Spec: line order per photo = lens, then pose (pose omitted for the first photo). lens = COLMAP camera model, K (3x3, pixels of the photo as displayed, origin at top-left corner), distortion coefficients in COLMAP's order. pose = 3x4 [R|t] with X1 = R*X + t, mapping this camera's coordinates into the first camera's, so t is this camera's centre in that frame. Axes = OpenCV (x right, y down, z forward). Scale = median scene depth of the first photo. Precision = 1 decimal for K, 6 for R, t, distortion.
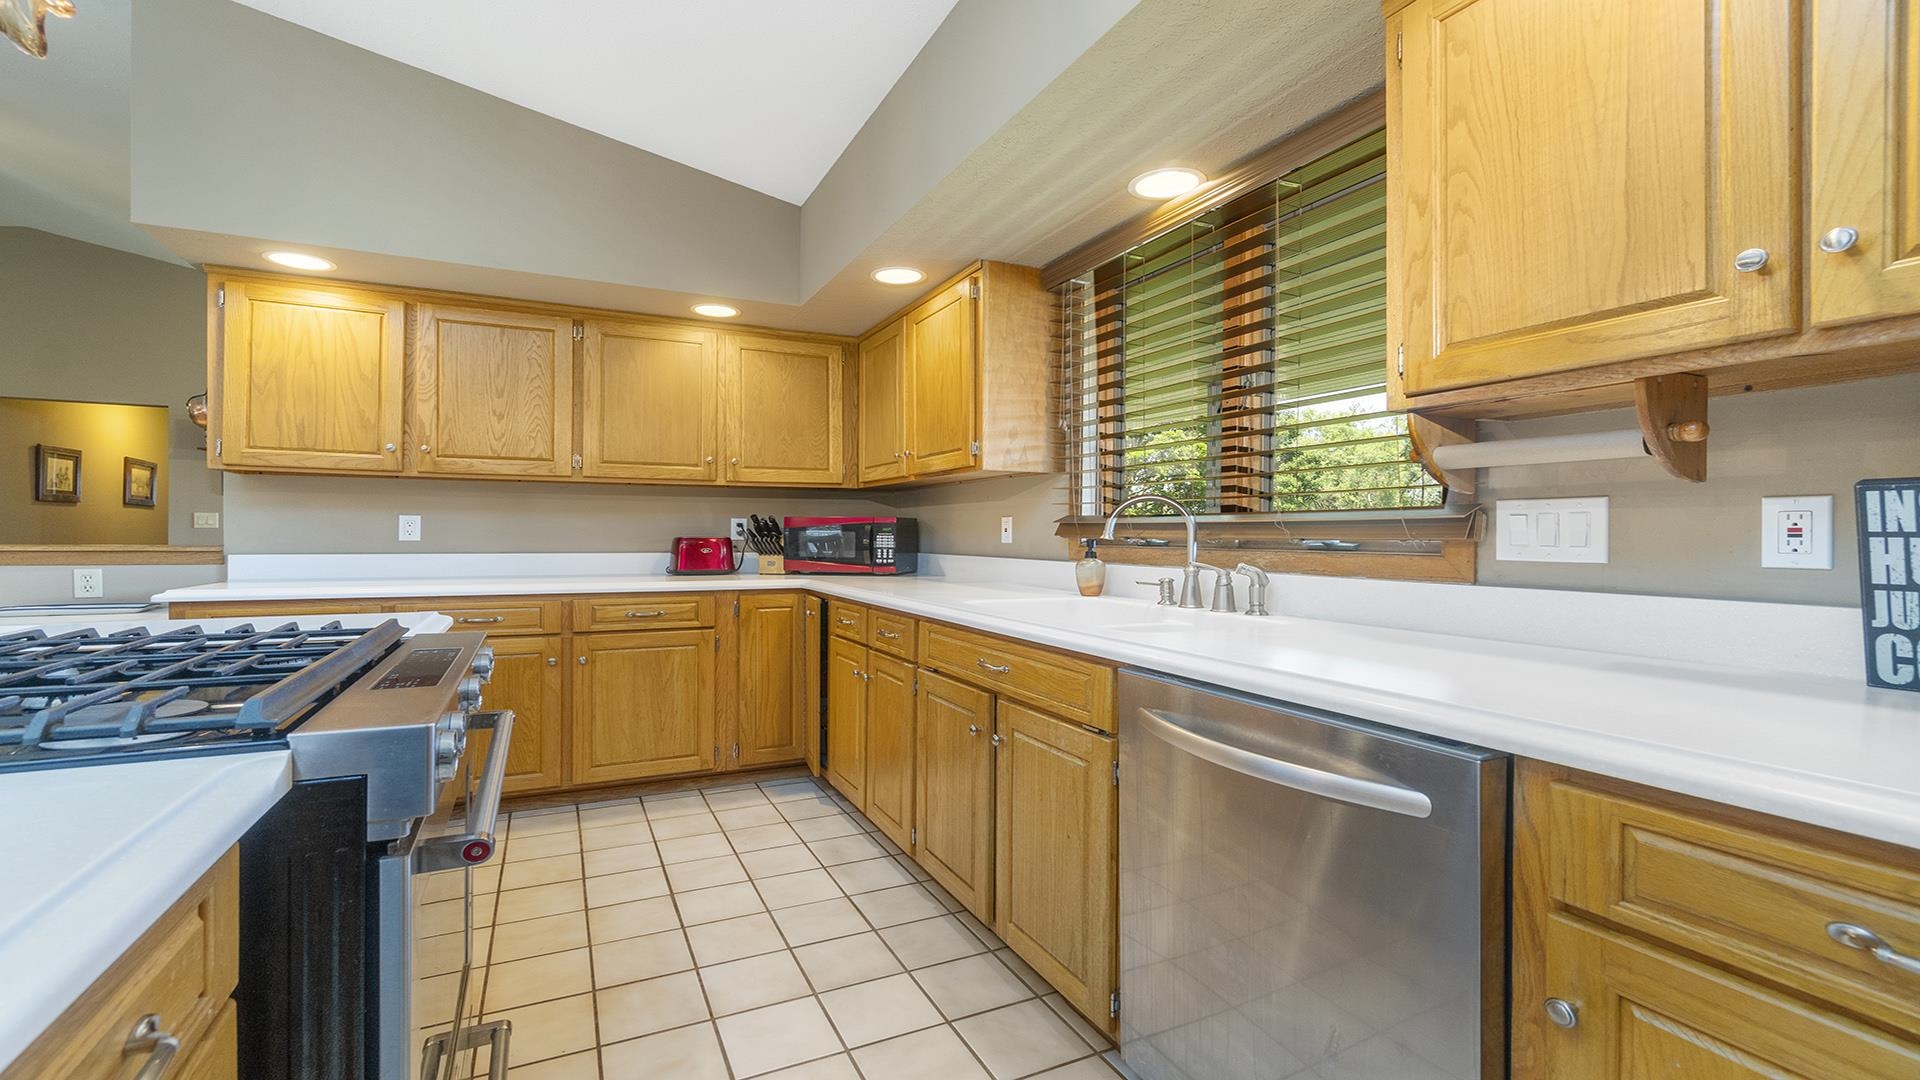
lens RADIAL K [[833.0, 0, 959.0], [0, 833.0, 535.7], [0, 0, 1]] dist [-0.013919, -0.000148]
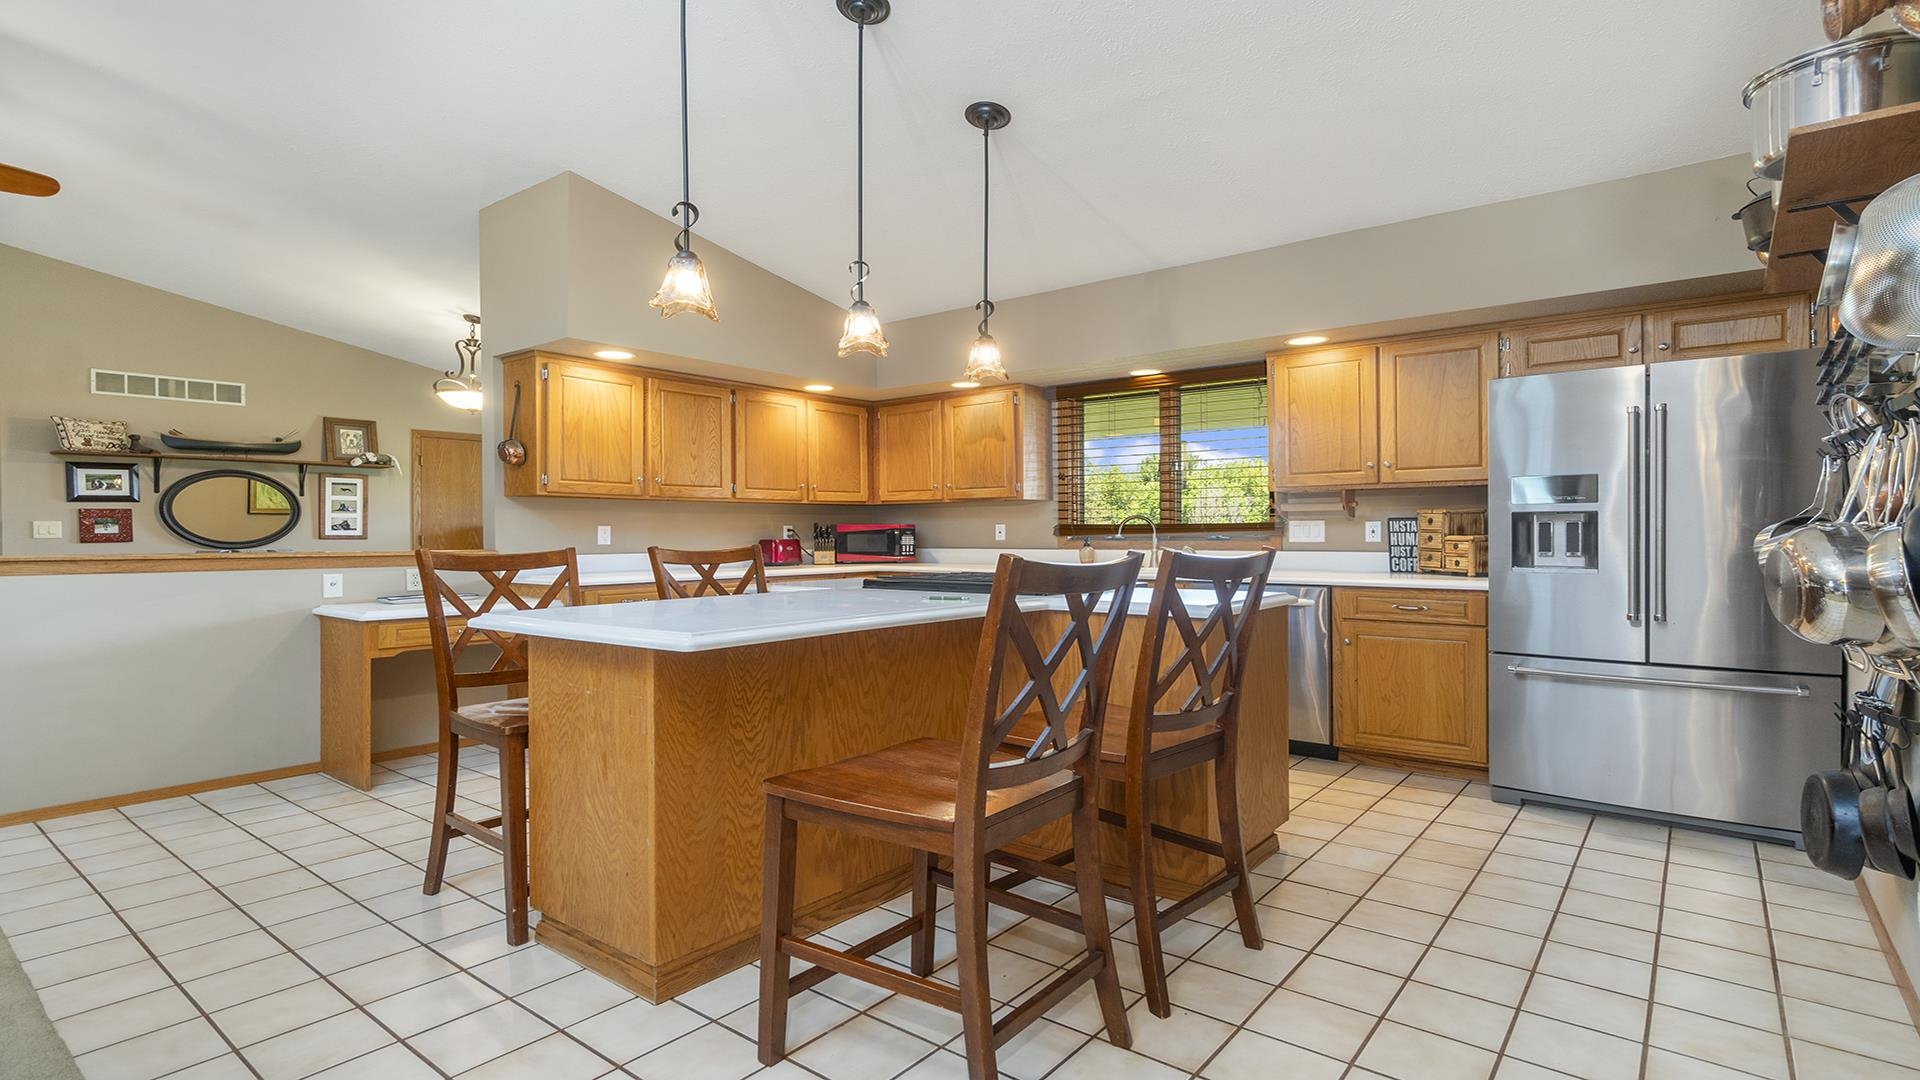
lens RADIAL K [[937.2, 0, 960.9], [0, 937.2, 537.2], [0, 0, 1]] dist [-0.000910, -0.000064]
pose [[0.903454, -0.011739, 0.428524, -0.938479], [0.010902, 0.999931, 0.004407, -0.007069], [-0.428546, 0.000690, 0.903520, -0.763684]]
